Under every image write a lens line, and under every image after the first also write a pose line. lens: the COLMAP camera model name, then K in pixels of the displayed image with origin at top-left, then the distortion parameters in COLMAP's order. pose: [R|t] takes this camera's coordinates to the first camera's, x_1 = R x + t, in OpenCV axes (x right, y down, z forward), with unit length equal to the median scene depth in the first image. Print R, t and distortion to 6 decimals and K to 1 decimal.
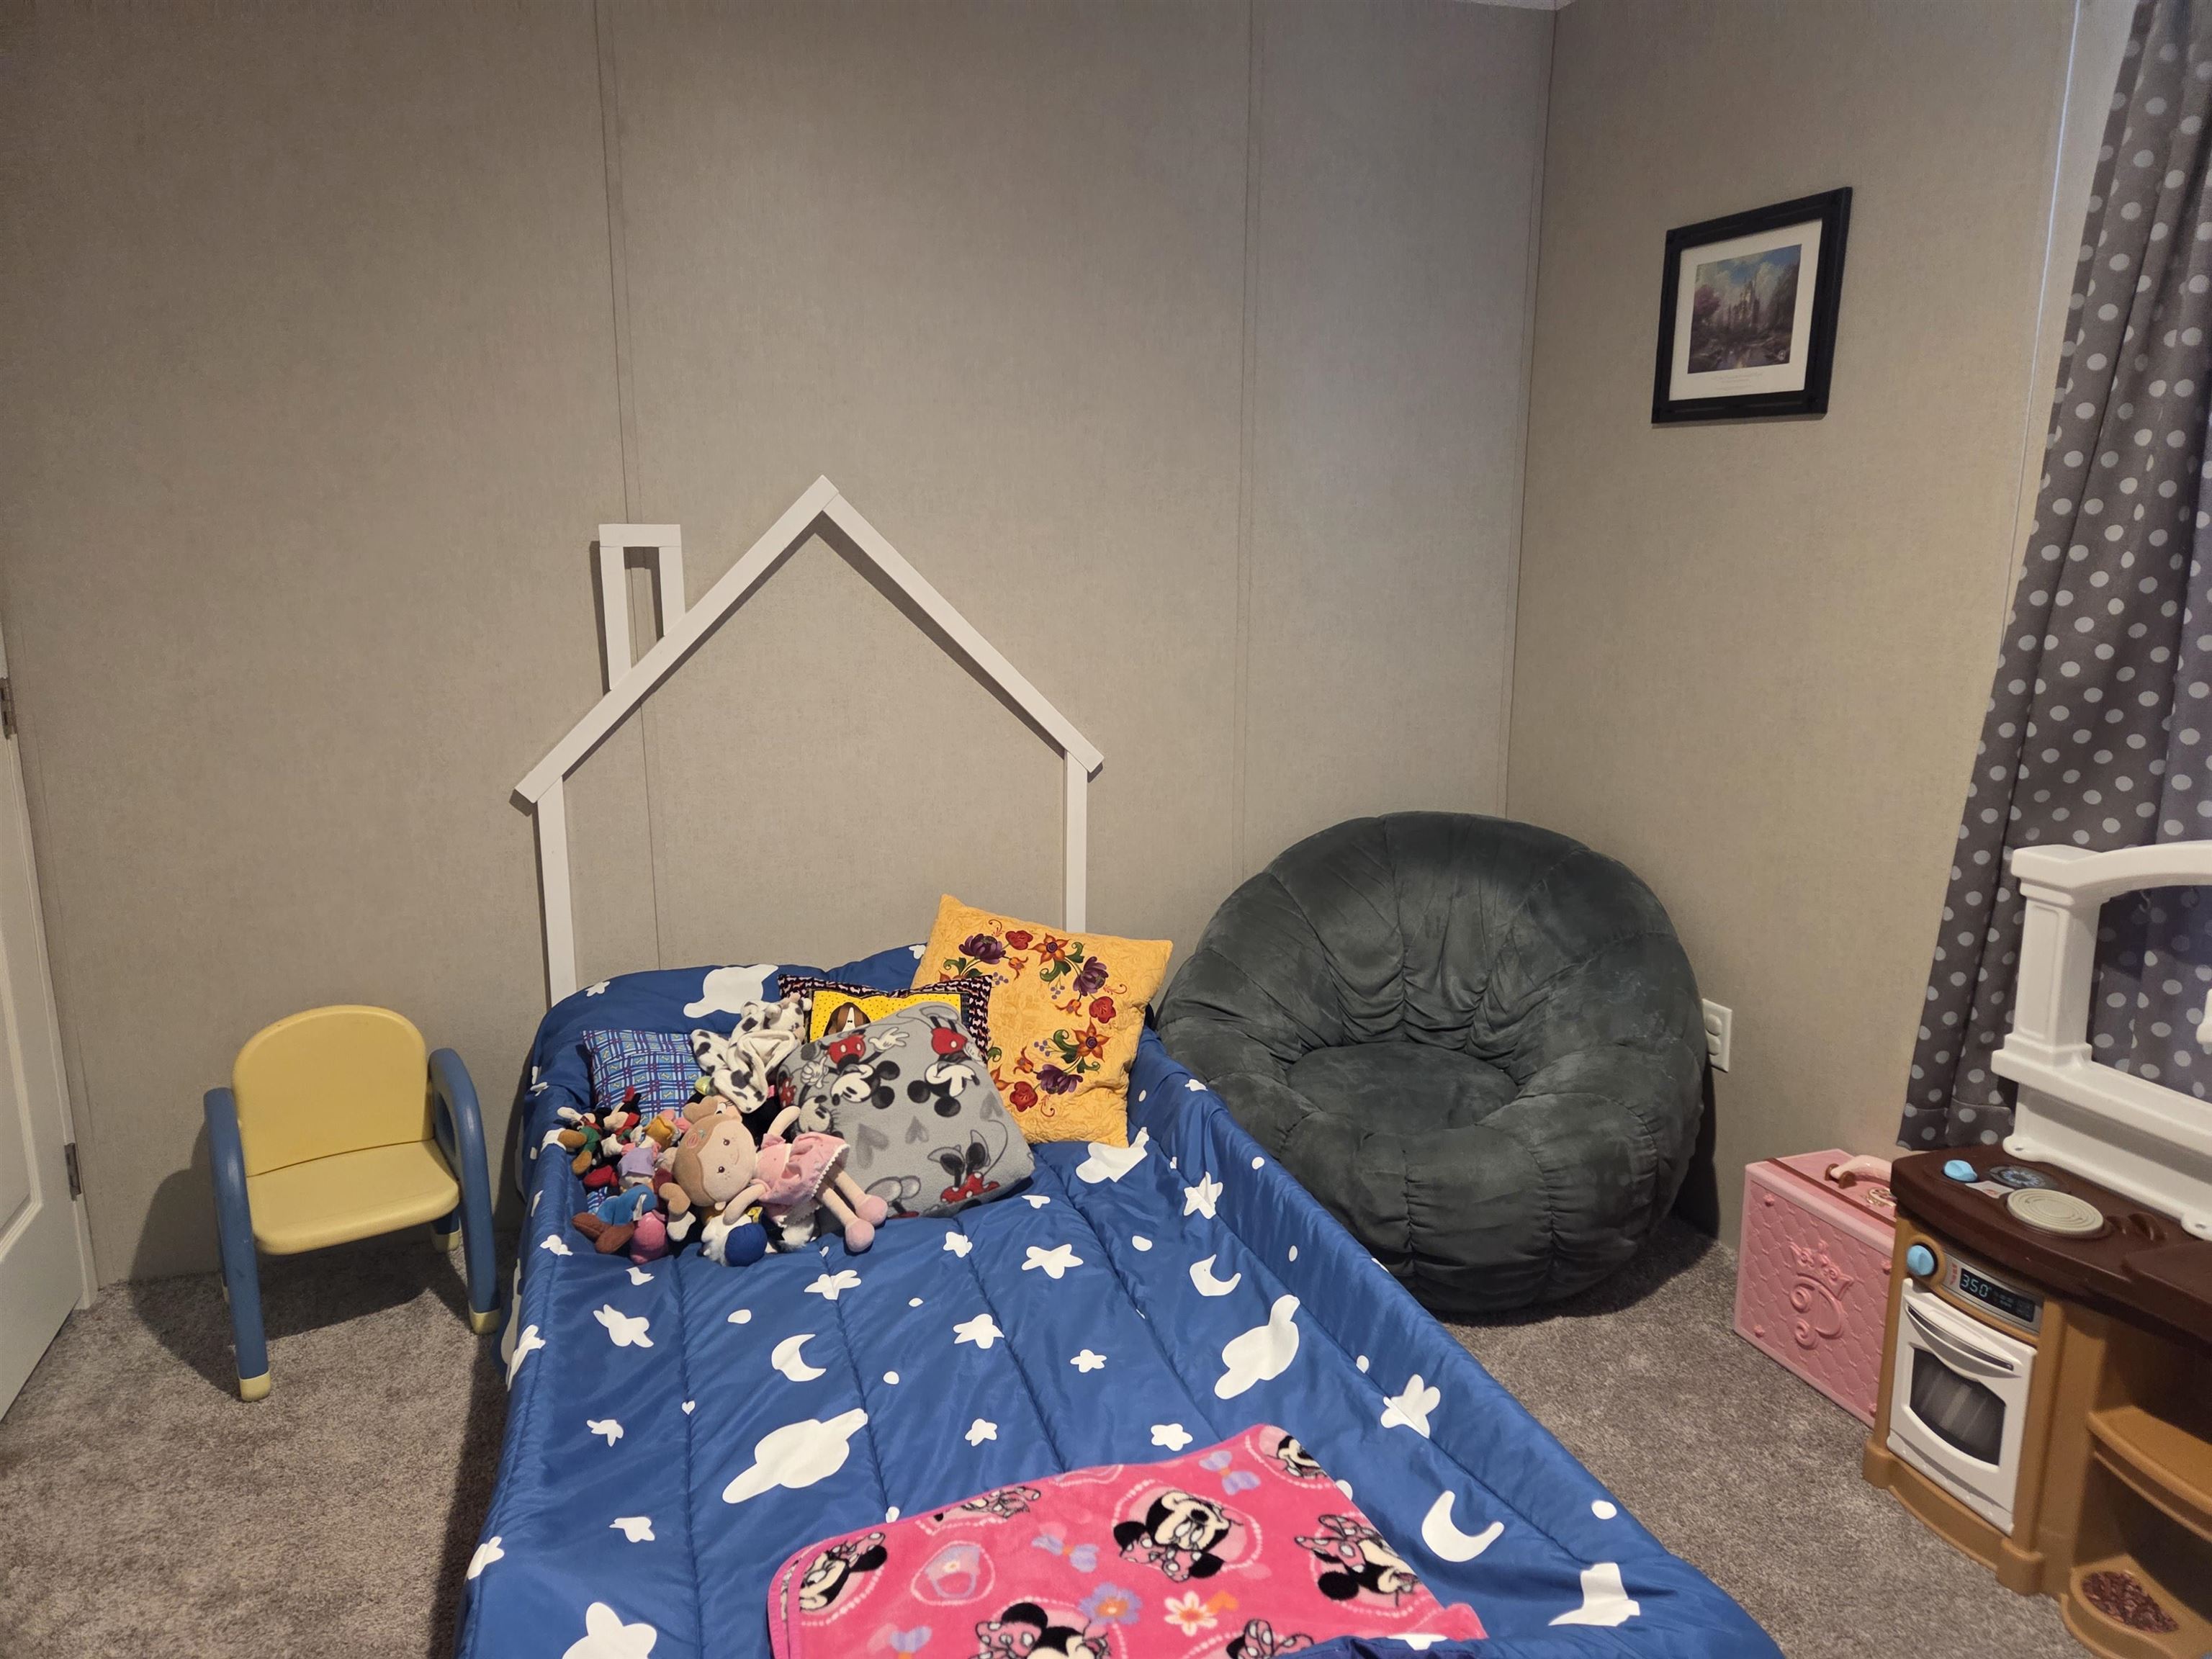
lens RADIAL K [[1489.6, 0, 1103.8], [0, 1489.6, 816.2], [0, 0, 1]] dist [0.068628, -0.052274]
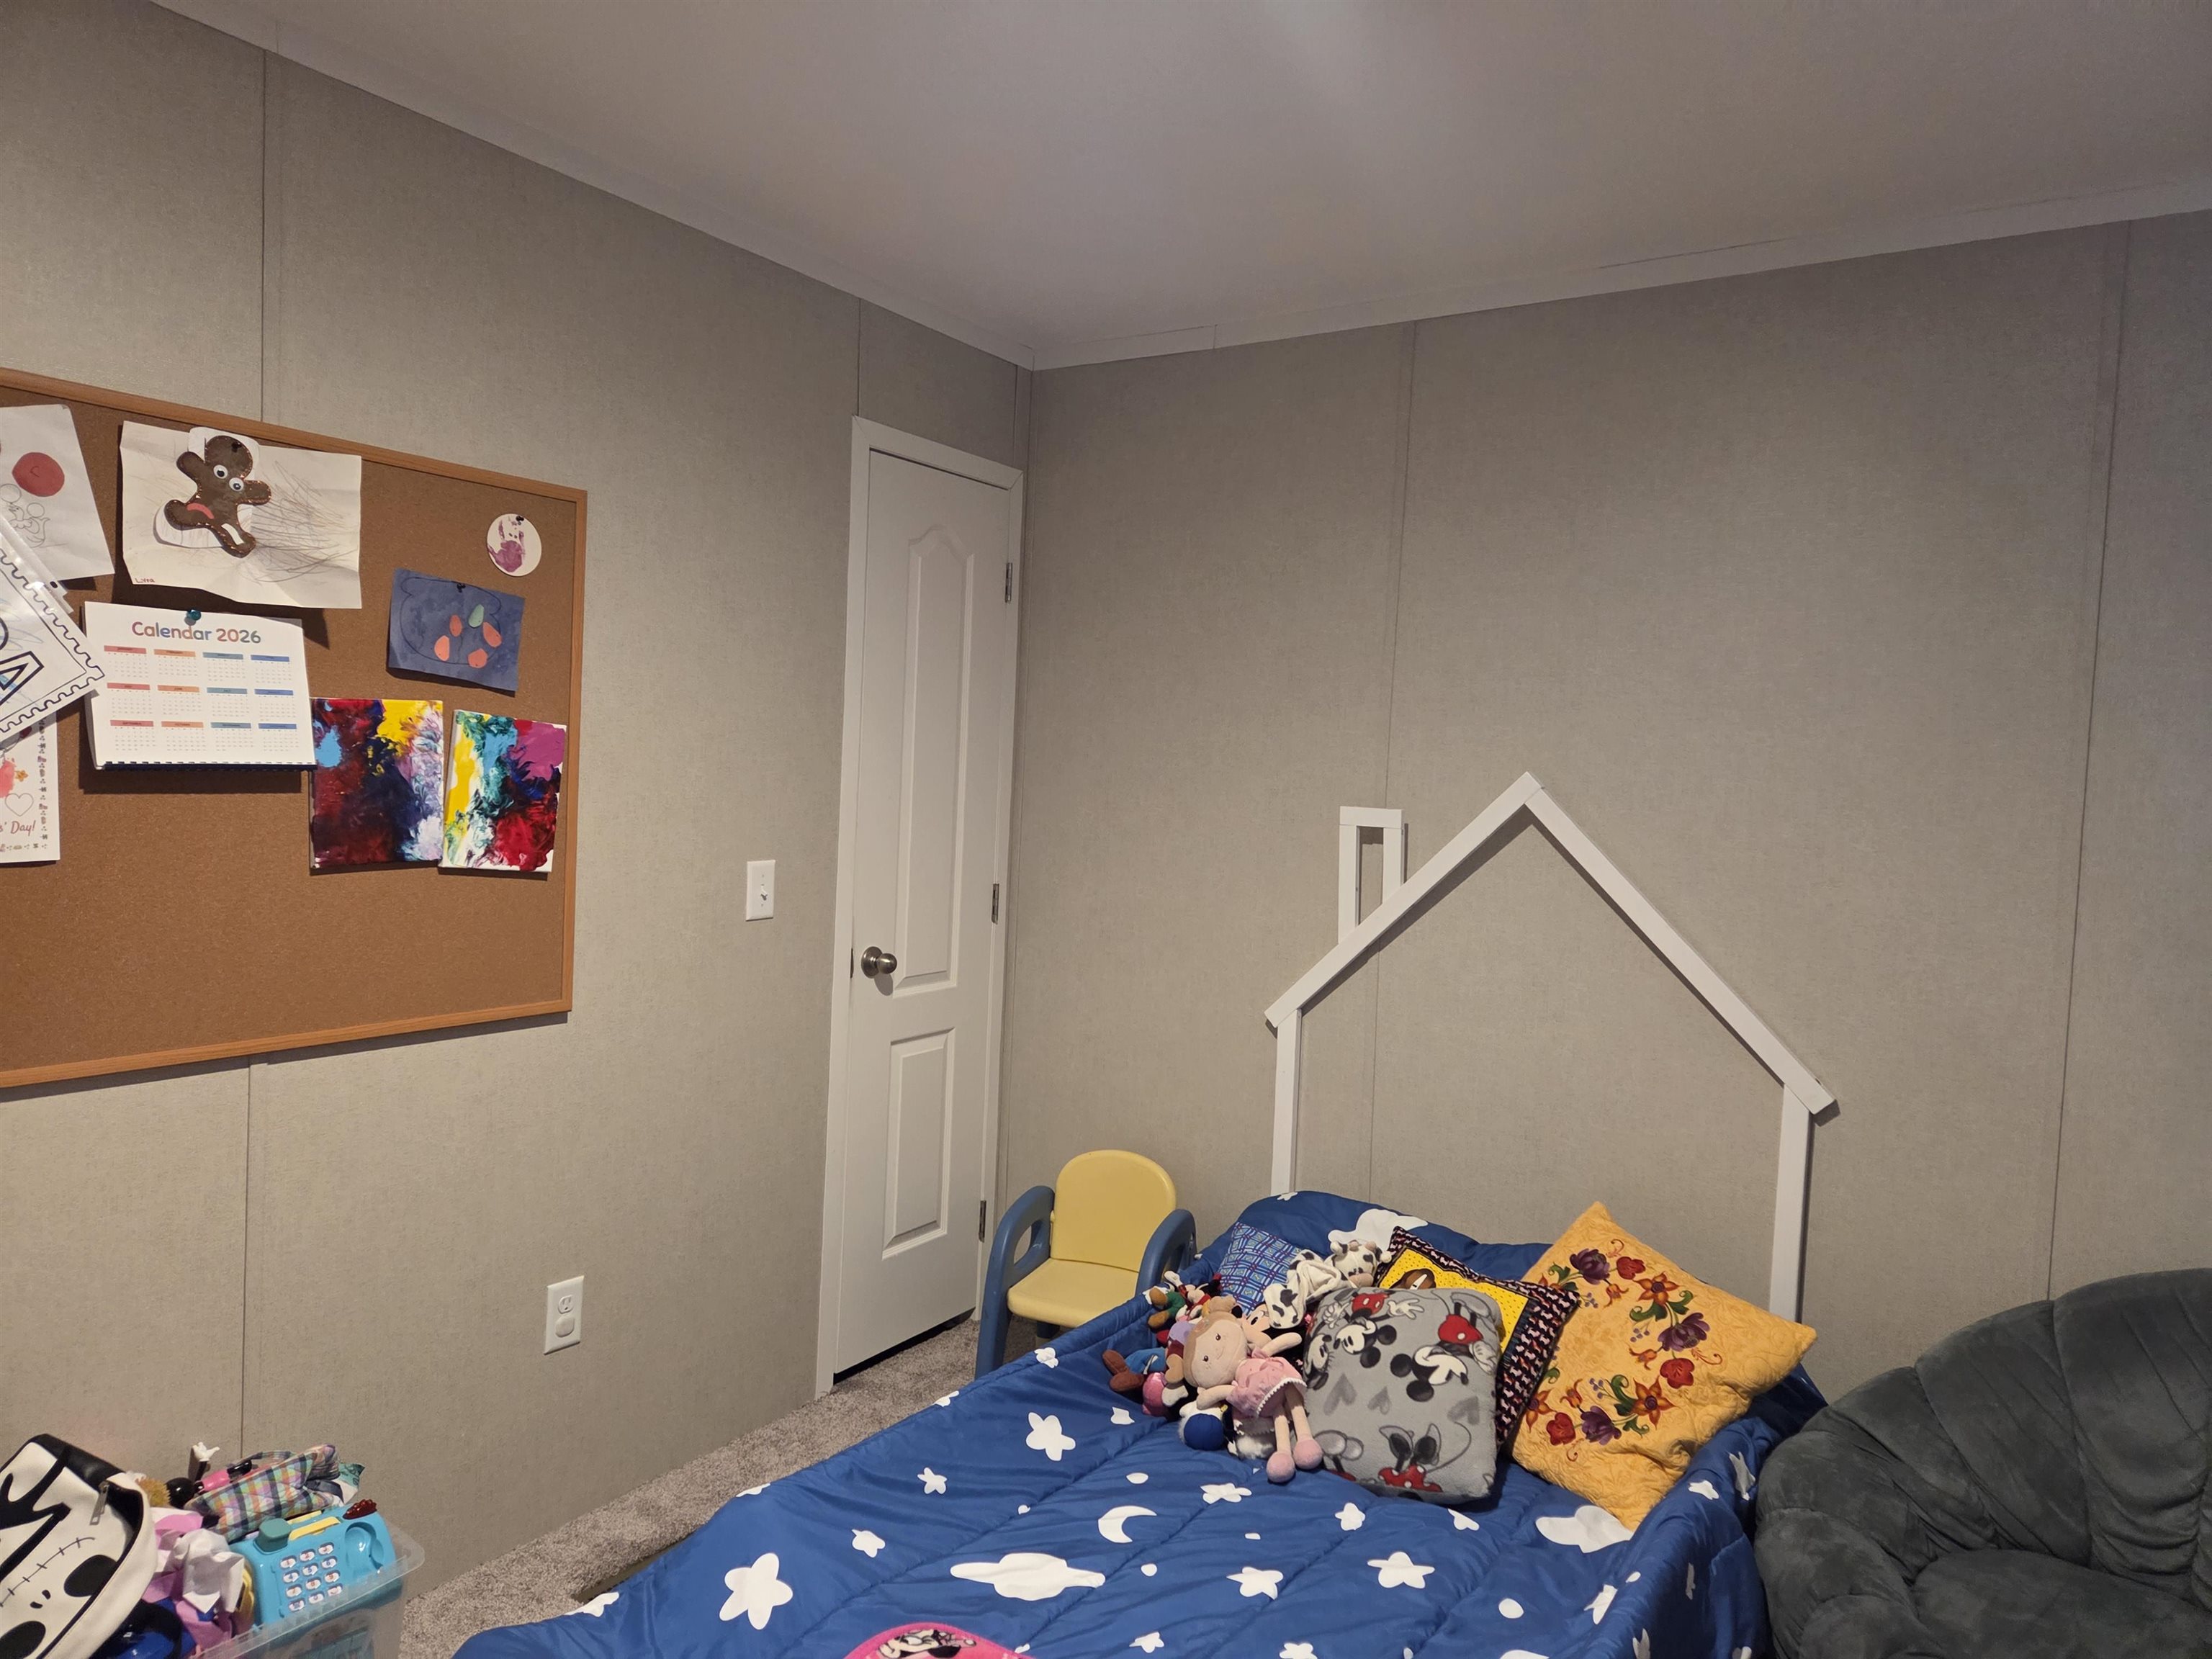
lens RADIAL K [[1489.6, 0, 1090.7], [0, 1489.6, 828.5], [0, 0, 1]] dist [0.068628, -0.052274]
pose [[0.604010, 0.067634, -0.794102, 0.519037], [-0.198669, 0.977716, -0.067839, -0.059811], [0.771818, 0.198739, 0.603987, 0.137930]]
